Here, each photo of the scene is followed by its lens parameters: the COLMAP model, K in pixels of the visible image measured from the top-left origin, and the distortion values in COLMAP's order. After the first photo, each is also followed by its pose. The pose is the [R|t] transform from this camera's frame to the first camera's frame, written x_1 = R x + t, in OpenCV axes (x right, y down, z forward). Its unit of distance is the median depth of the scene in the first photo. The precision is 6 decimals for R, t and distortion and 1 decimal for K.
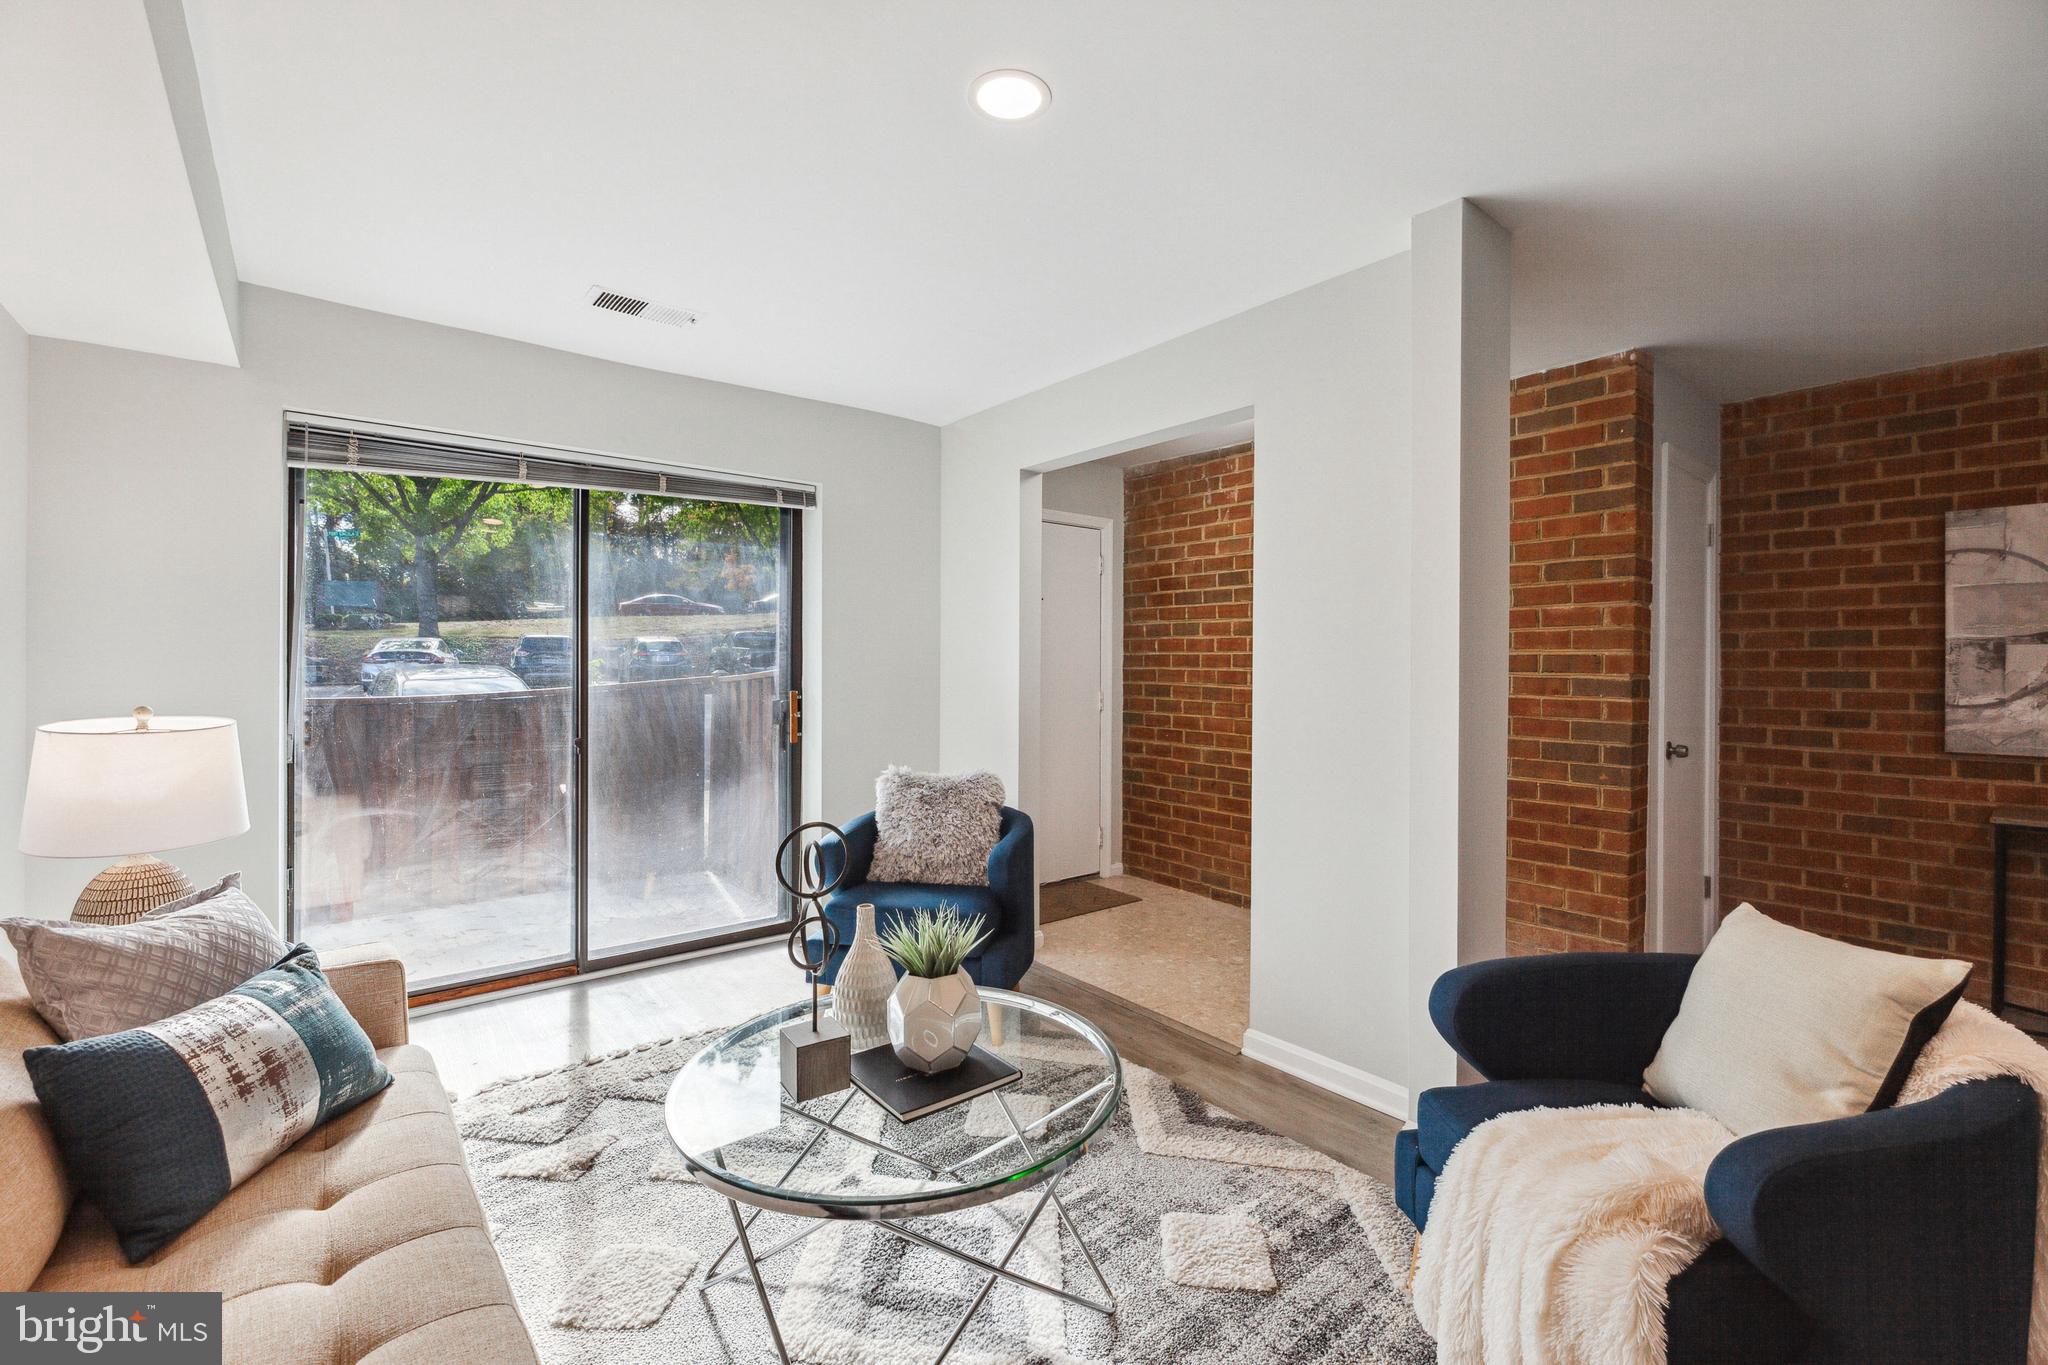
lens RADIAL K [[859.2, 0, 1043.5], [0, 859.2, 668.4], [0, 0, 1]] dist [-0.001321, -0.000336]
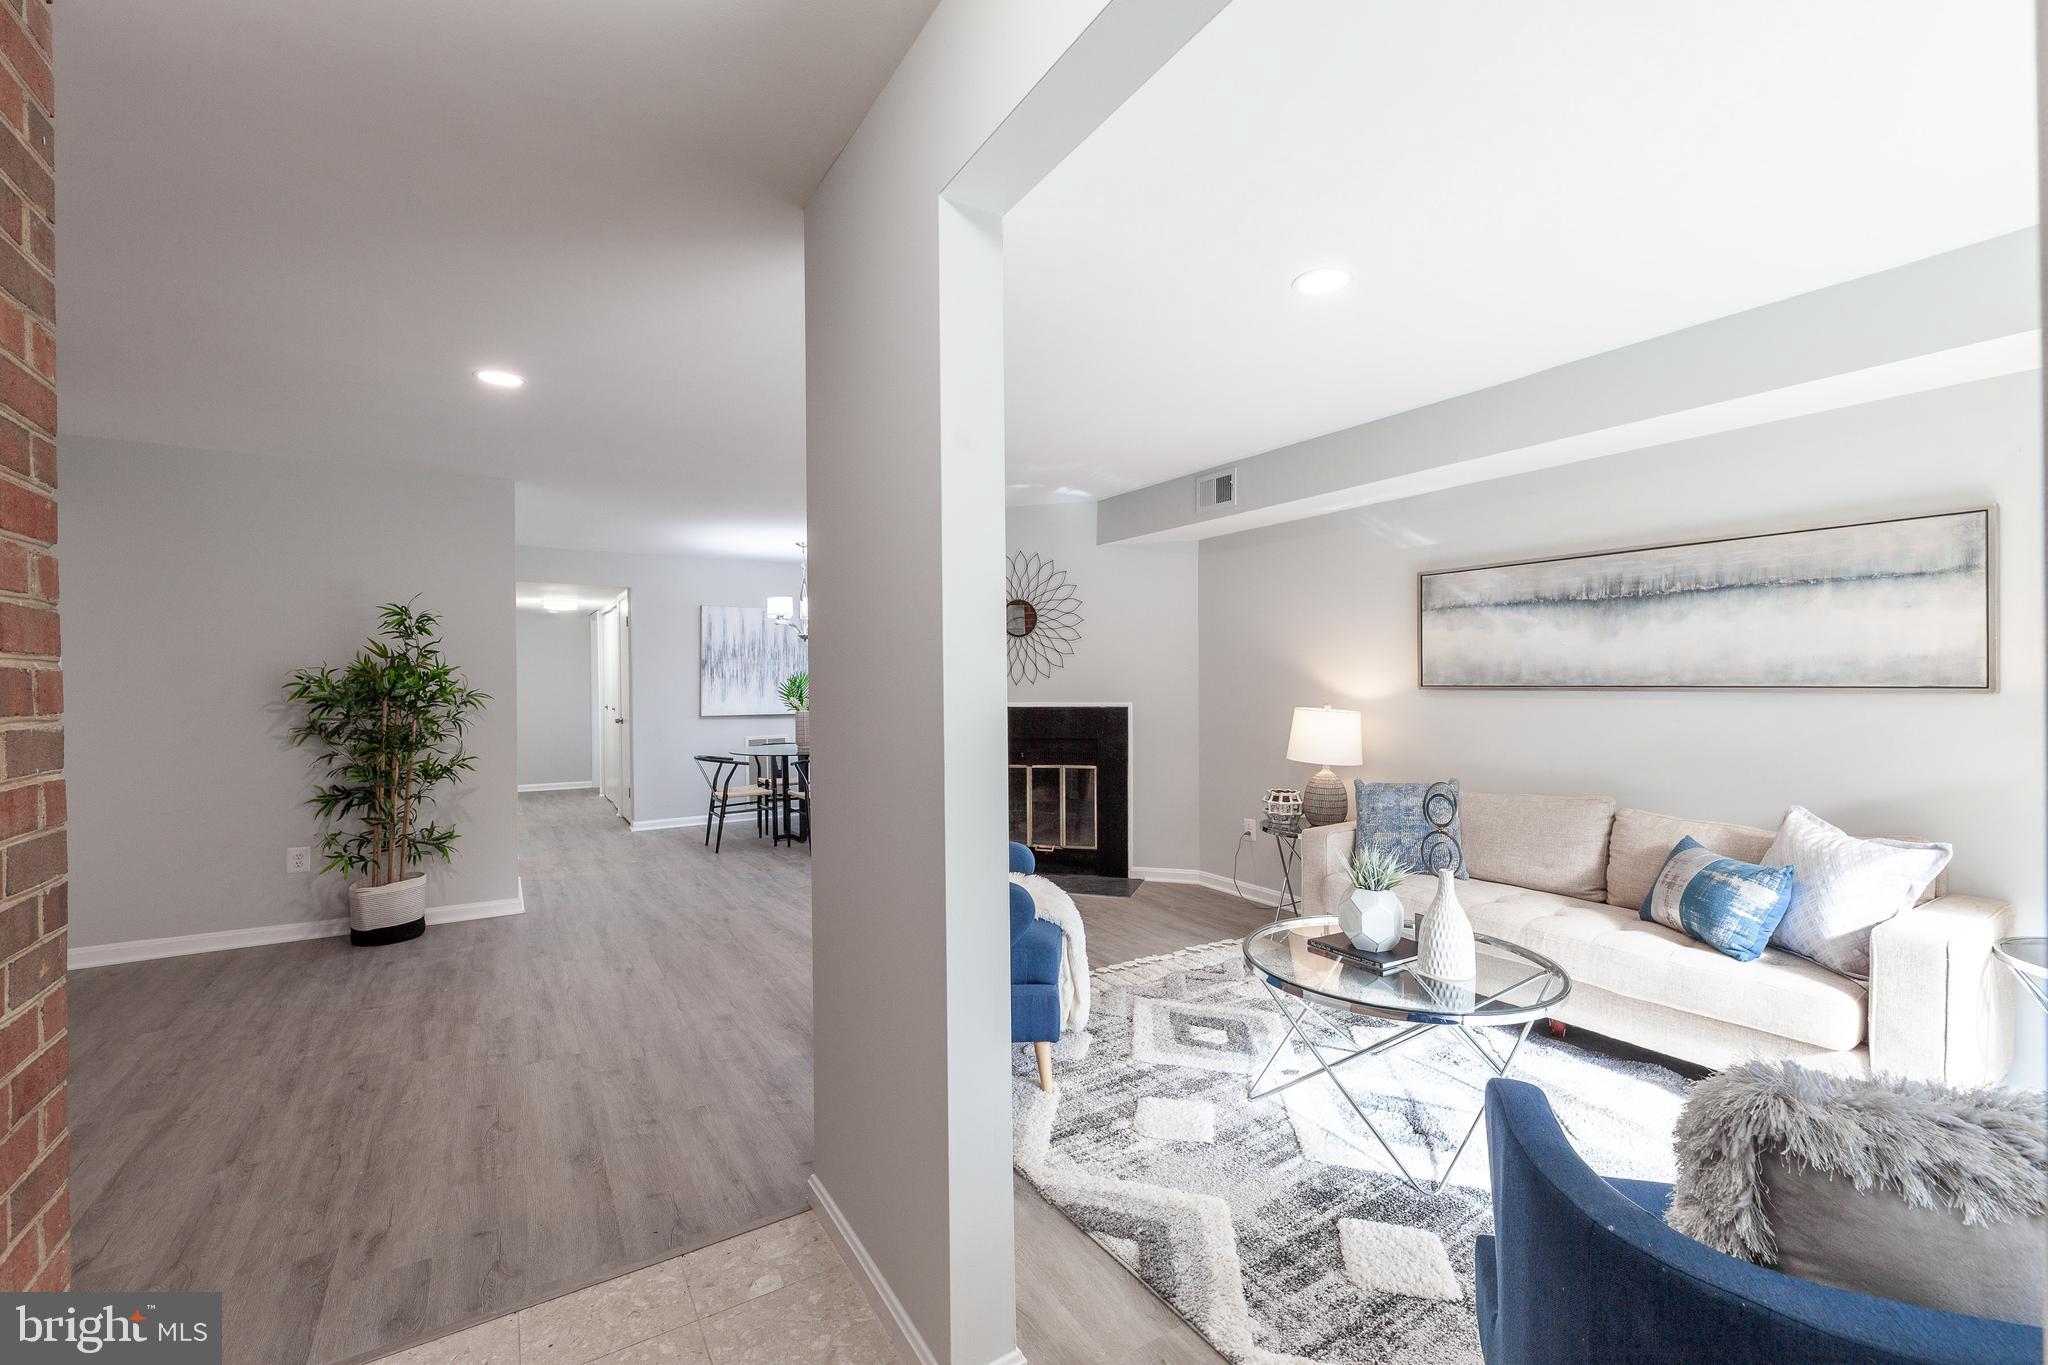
lens RADIAL K [[859.2, 0, 1040.2], [0, 859.2, 677.7], [0, 0, 1]] dist [-0.001321, -0.000336]
pose [[-0.991853, 0.002941, 0.127355, 0.129909], [0.003278, 0.999992, 0.002441, -0.011015], [-0.127347, 0.002839, -0.991854, 1.308691]]
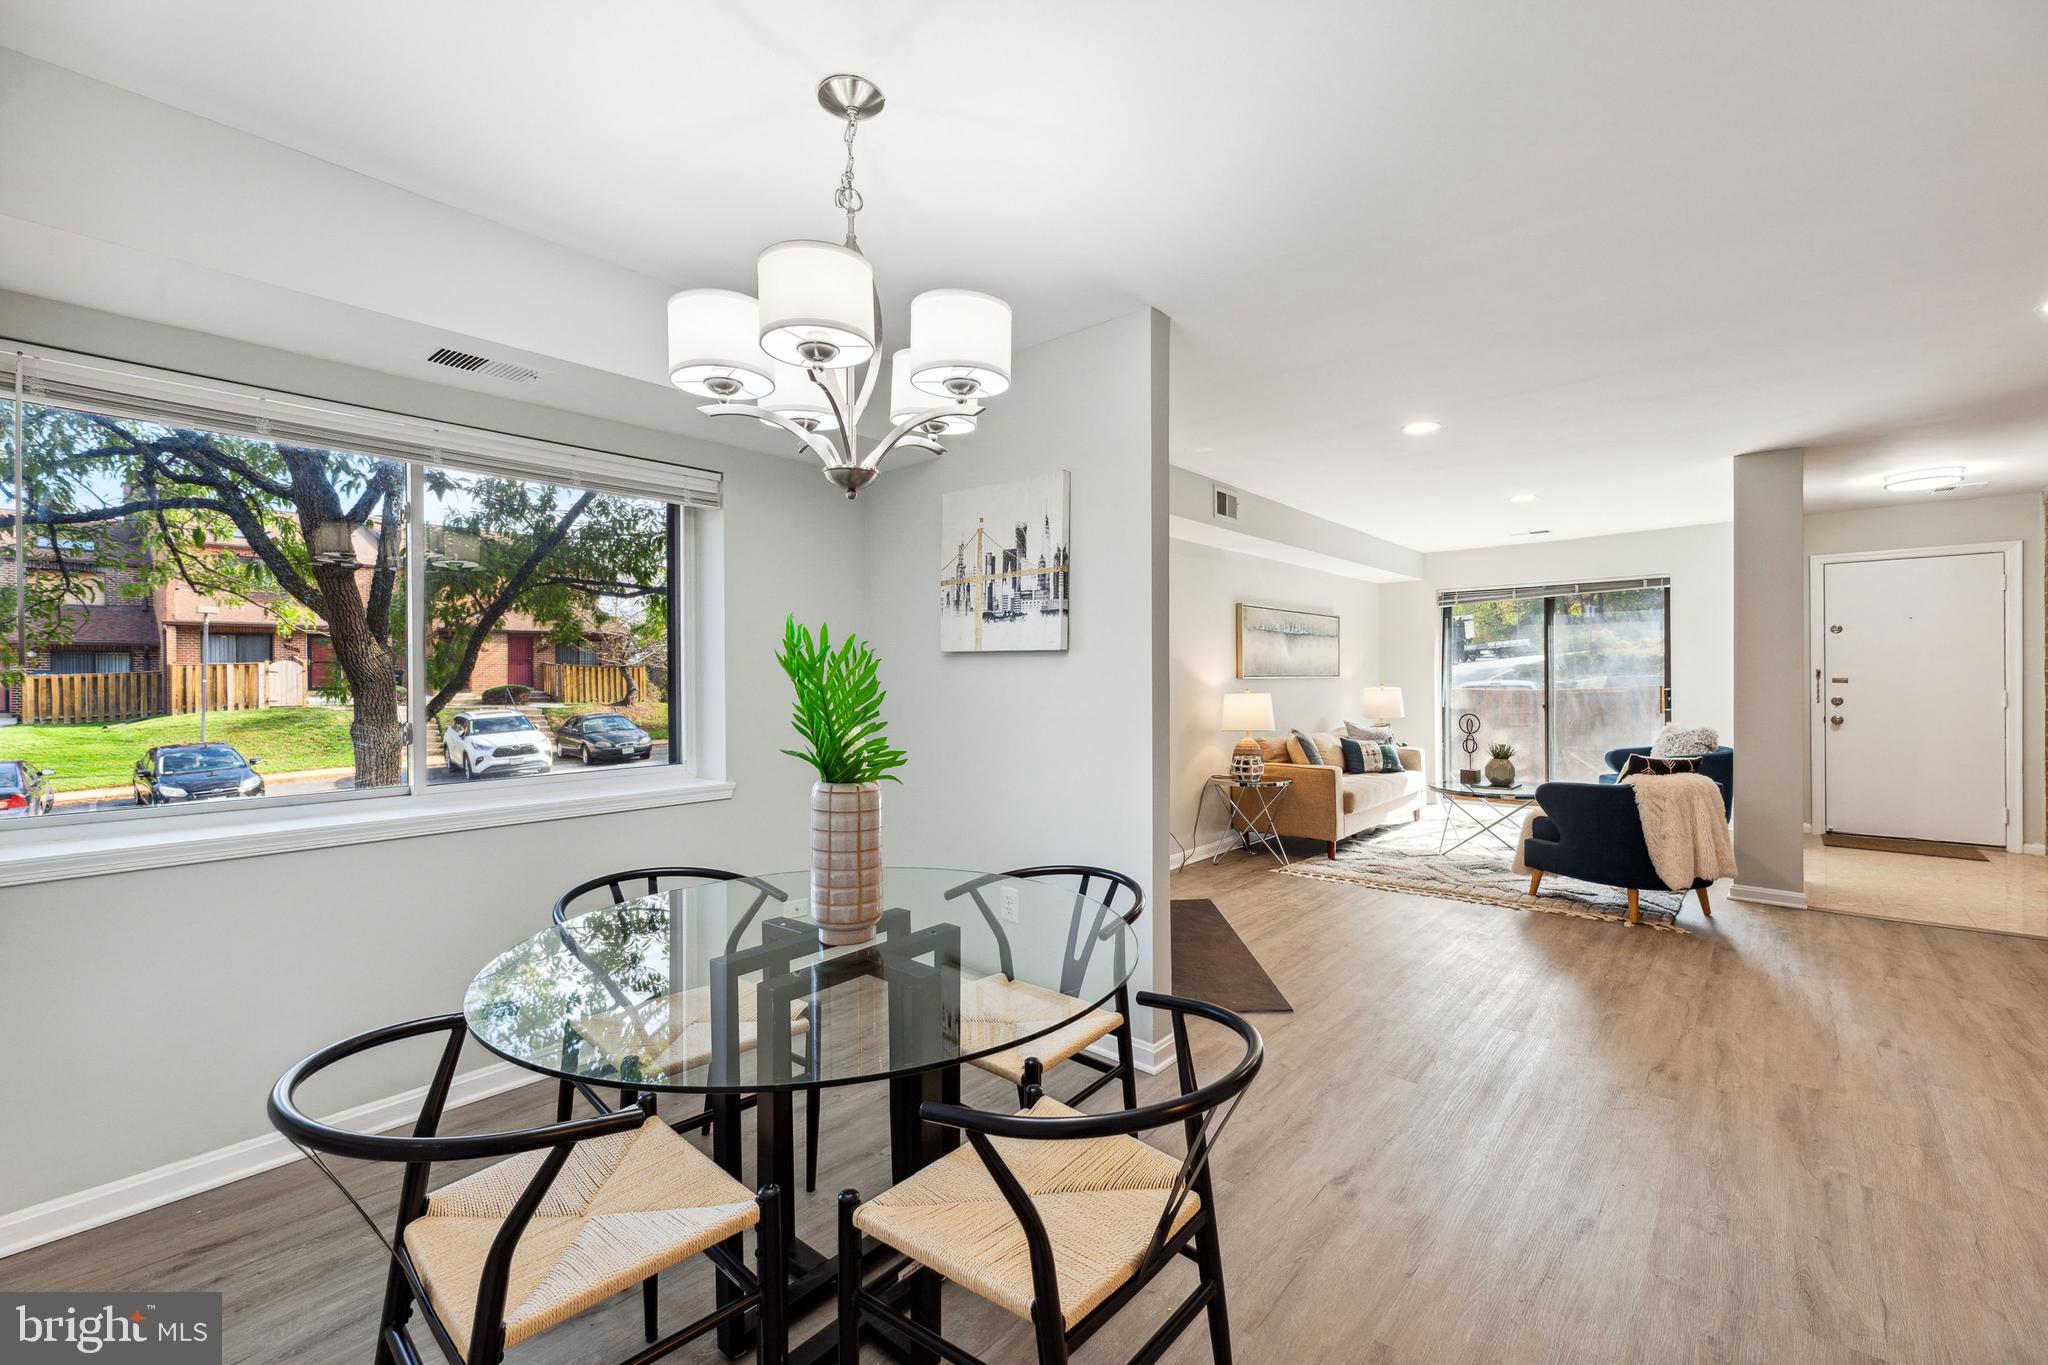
lens RADIAL K [[847.1, 0, 1032.2], [0, 847.1, 680.8], [0, 0, 1]] dist [0.002279, -0.000828]
pose [[0.157664, -0.000665, -0.987493, 1.520903], [0.003097, 0.999995, -0.000179, 0.013528], [0.987488, -0.003030, 0.157665, -0.726379]]
